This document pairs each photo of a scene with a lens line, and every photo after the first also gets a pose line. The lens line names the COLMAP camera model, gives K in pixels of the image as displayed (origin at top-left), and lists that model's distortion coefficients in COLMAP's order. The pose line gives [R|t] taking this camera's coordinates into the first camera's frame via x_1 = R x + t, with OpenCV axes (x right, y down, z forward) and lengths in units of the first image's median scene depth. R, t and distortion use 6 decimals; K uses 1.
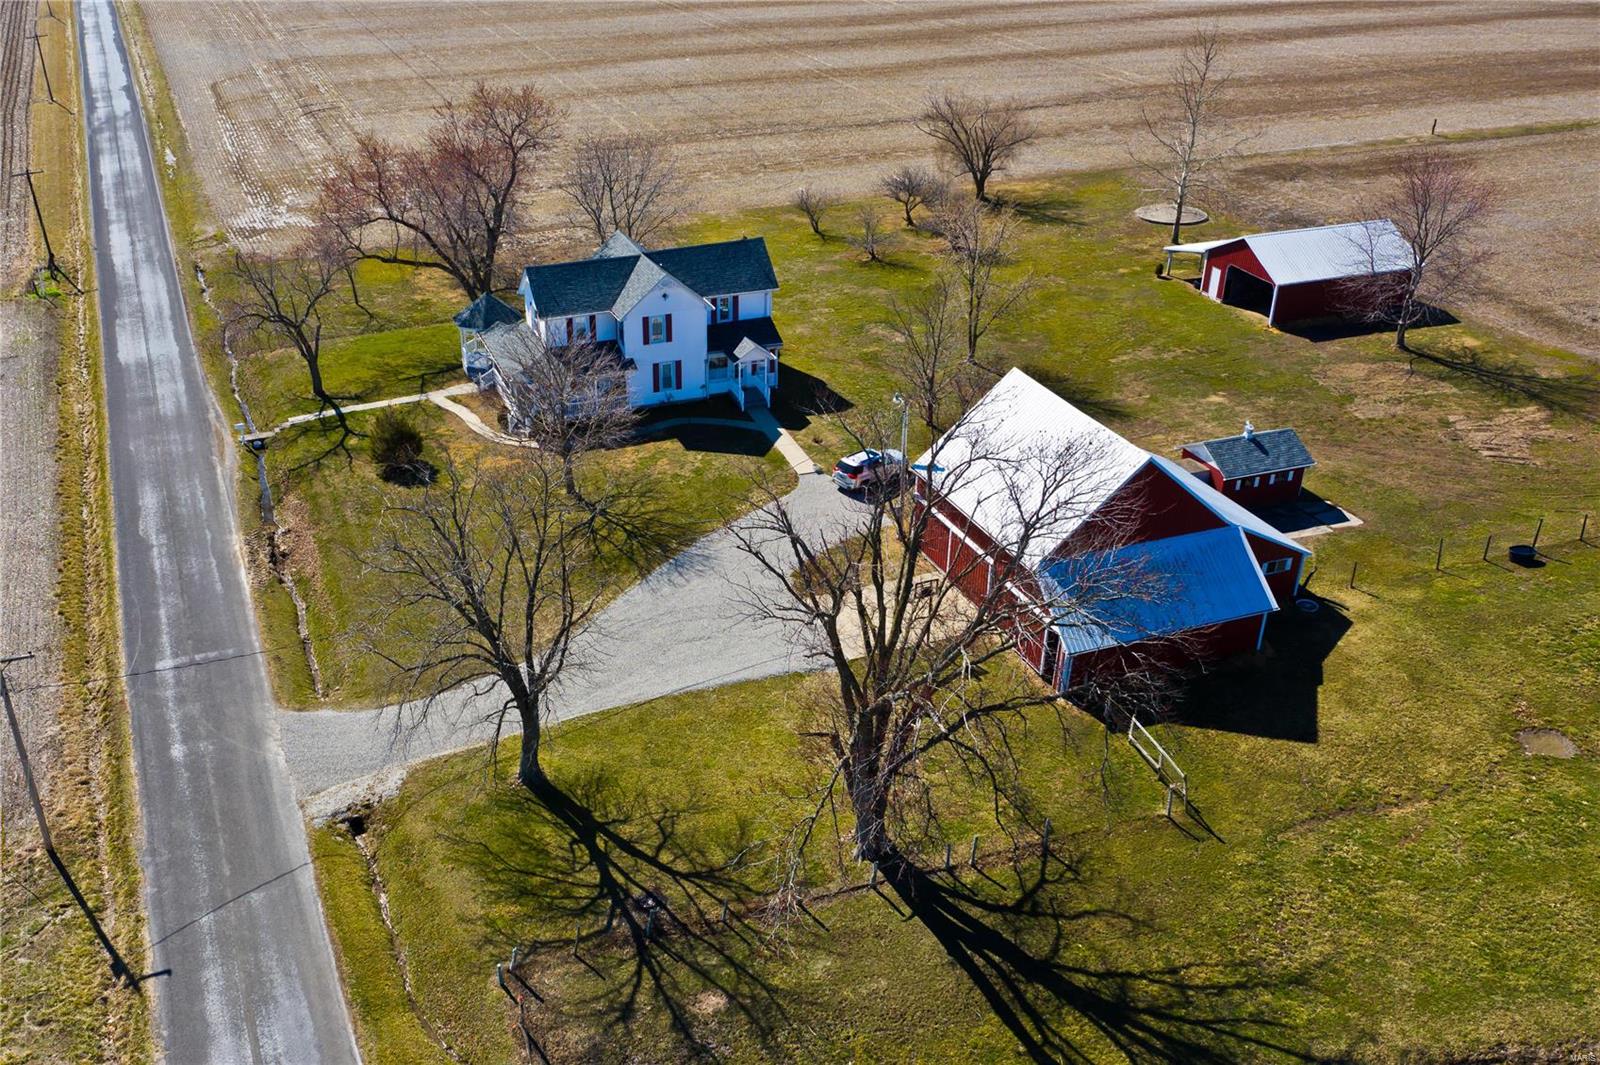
lens RADIAL K [[1432.1, 0, 671.8], [0, 1432.1, 625.5], [0, 0, 1]] dist [-0.002525, 0.005697]
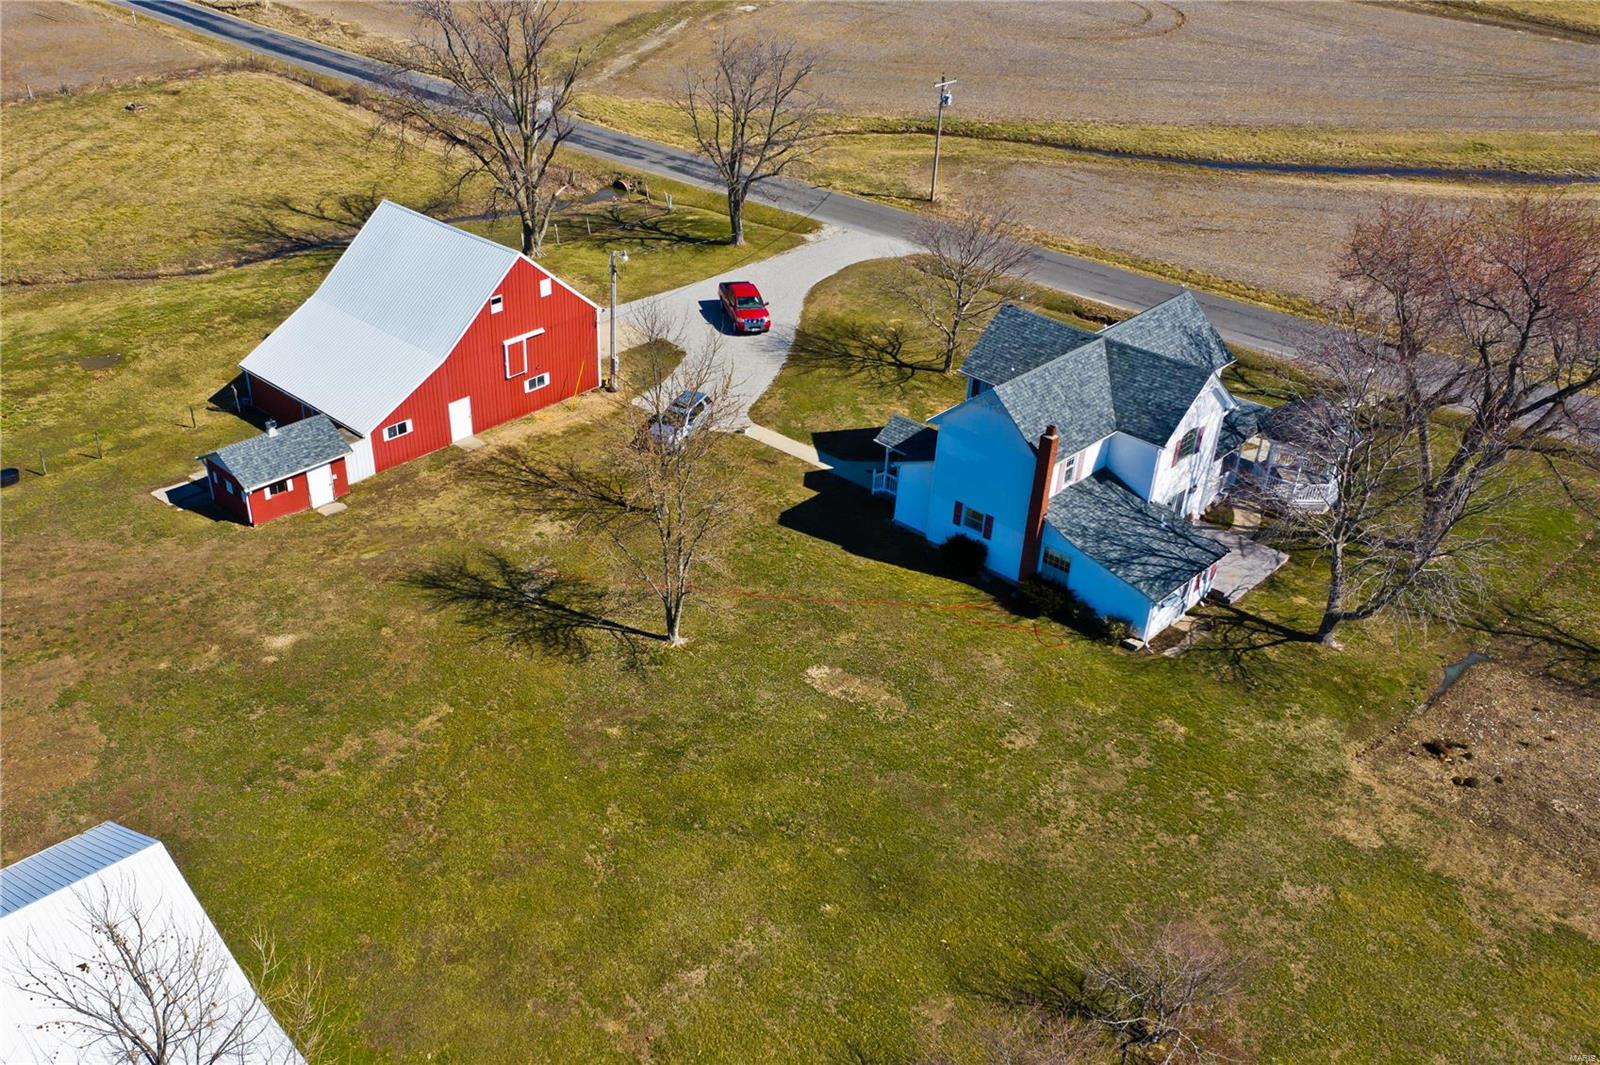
lens RADIAL K [[1448.5, 0, 676.2], [0, 1448.5, 616.5], [0, 0, 1]] dist [-0.018622, 0.051196]
pose [[-0.901753, 0.253376, -0.350202, 0.448980], [-0.211073, 0.448907, 0.868292, -0.770855], [0.377213, 0.856903, -0.351322, 1.296358]]
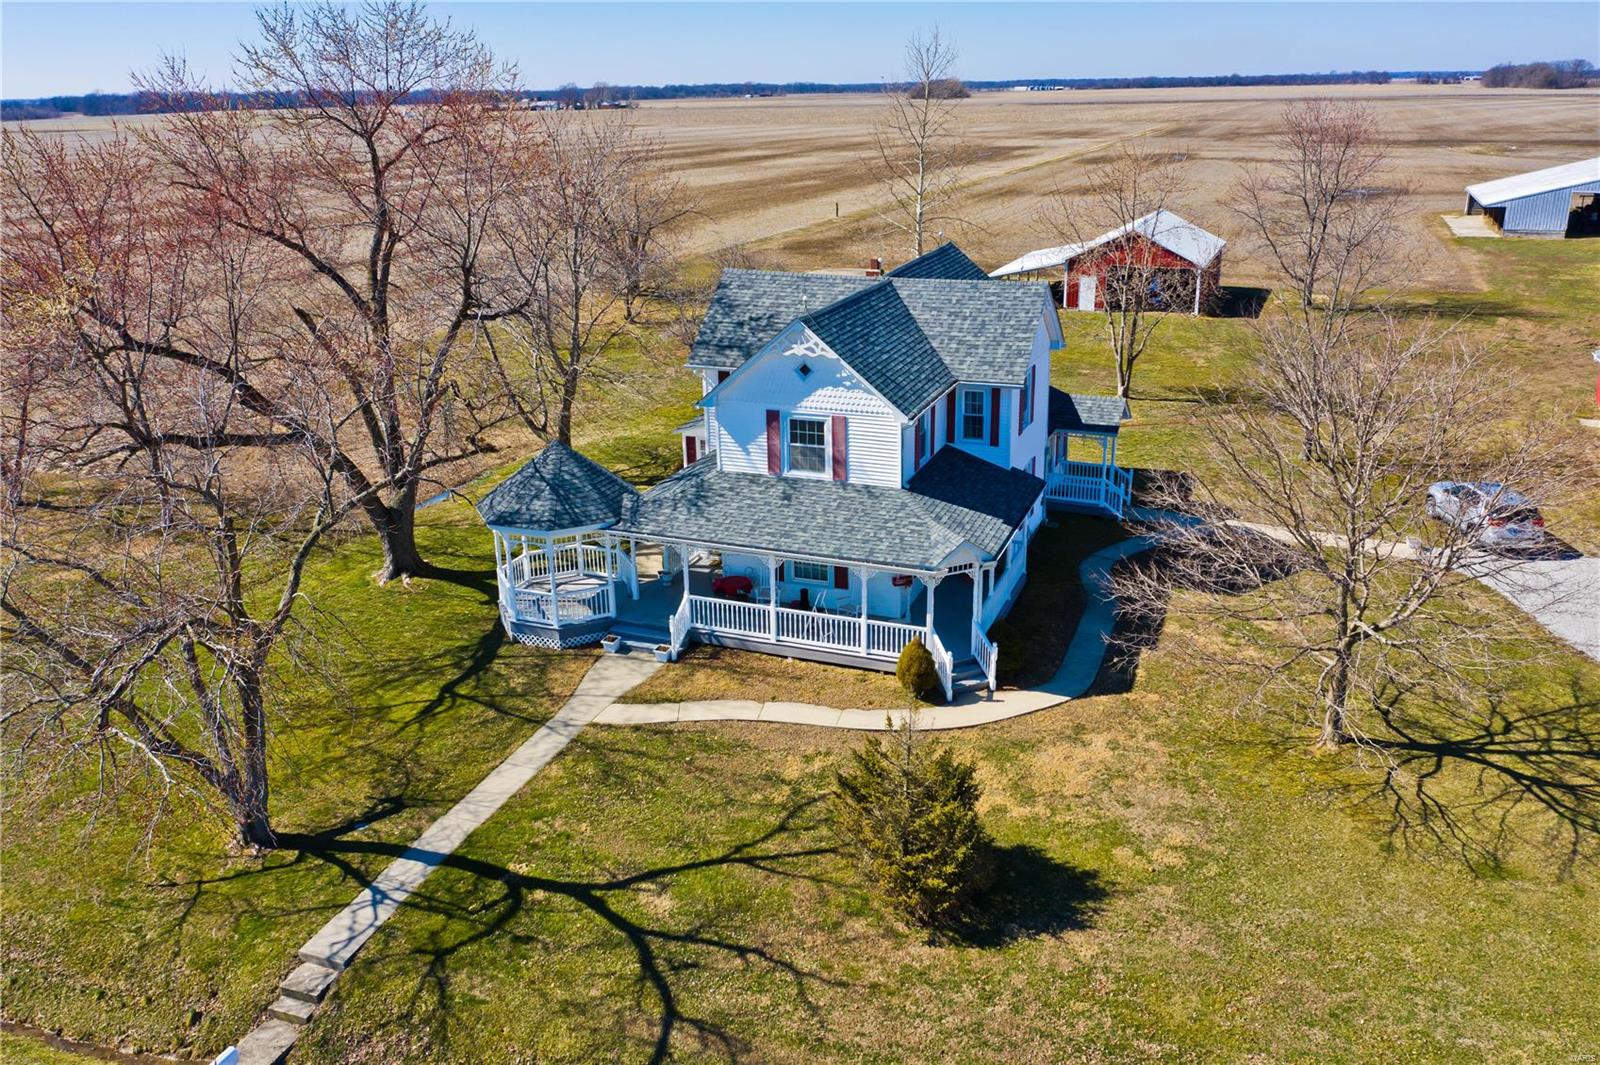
lens RADIAL K [[1258.9, 0, 796.7], [0, 1258.9, 533.3], [0, 0, 1]] dist [-0.014502, 0.034957]
pose [[0.642226, -0.252148, 0.723856, -0.375731], [0.401813, 0.914942, -0.037789, -0.177510], [-0.652758, 0.315123, 0.688916, 0.757880]]
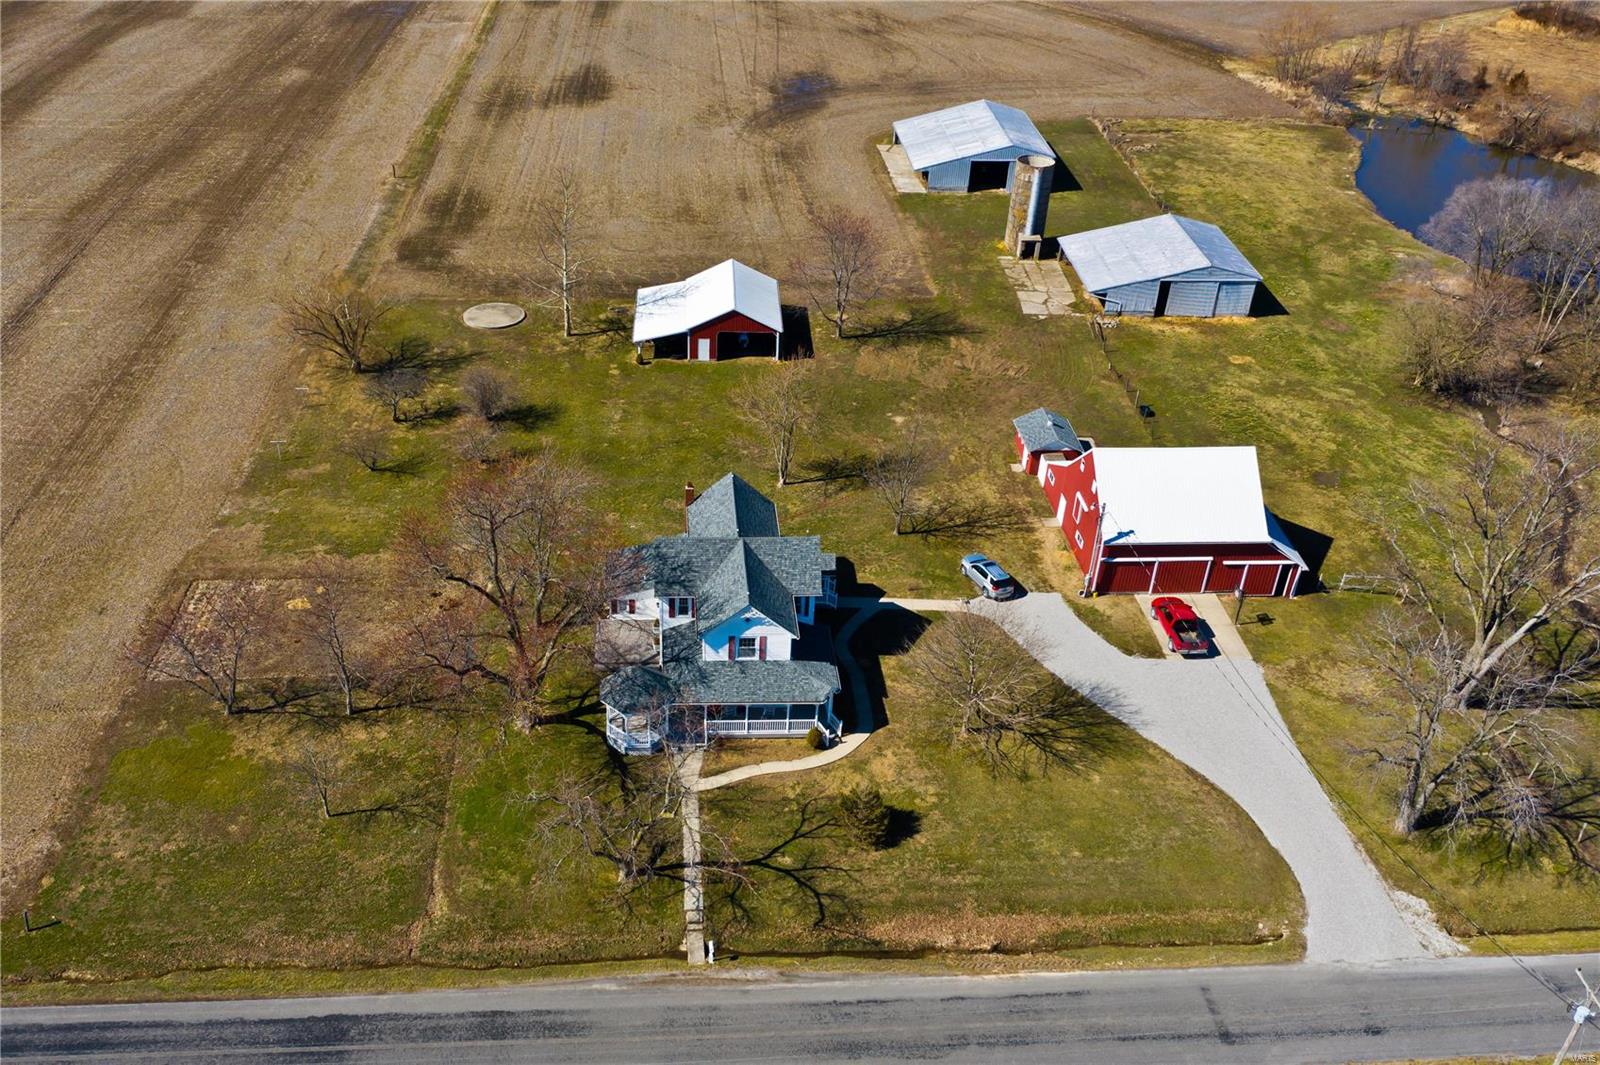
lens RADIAL K [[1448.5, 0, 699.8], [0, 1448.5, 560.6], [0, 0, 1]] dist [-0.018622, 0.051196]
pose [[0.284016, -0.501728, 0.817071, -0.879362], [0.480469, 0.811924, 0.331555, -0.604483], [-0.829750, 0.298410, 0.471664, 0.551116]]
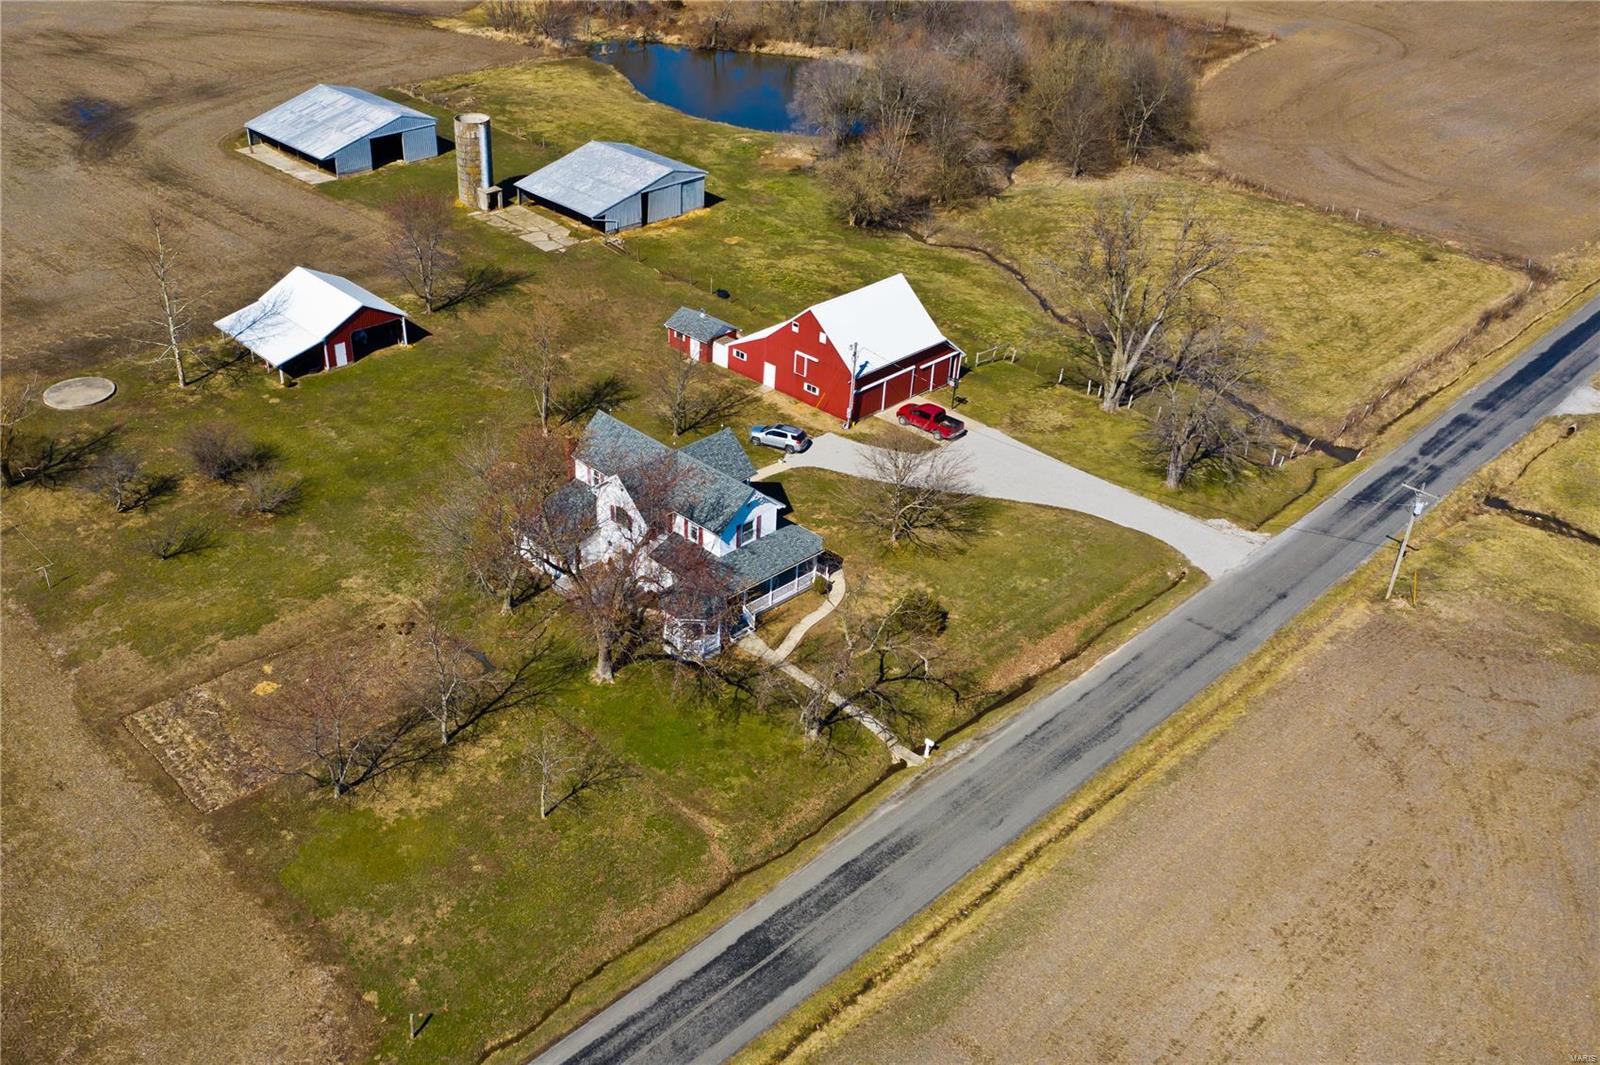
lens RADIAL K [[1487.9, 0, 660.0], [0, 1487.9, 594.4], [0, 0, 1]] dist [0.008115, 0.000000]
pose [[-0.395194, -0.485297, 0.779942, -0.970238], [0.480885, 0.614121, 0.625783, -0.922423], [-0.782669, 0.622368, -0.009325, 1.098807]]
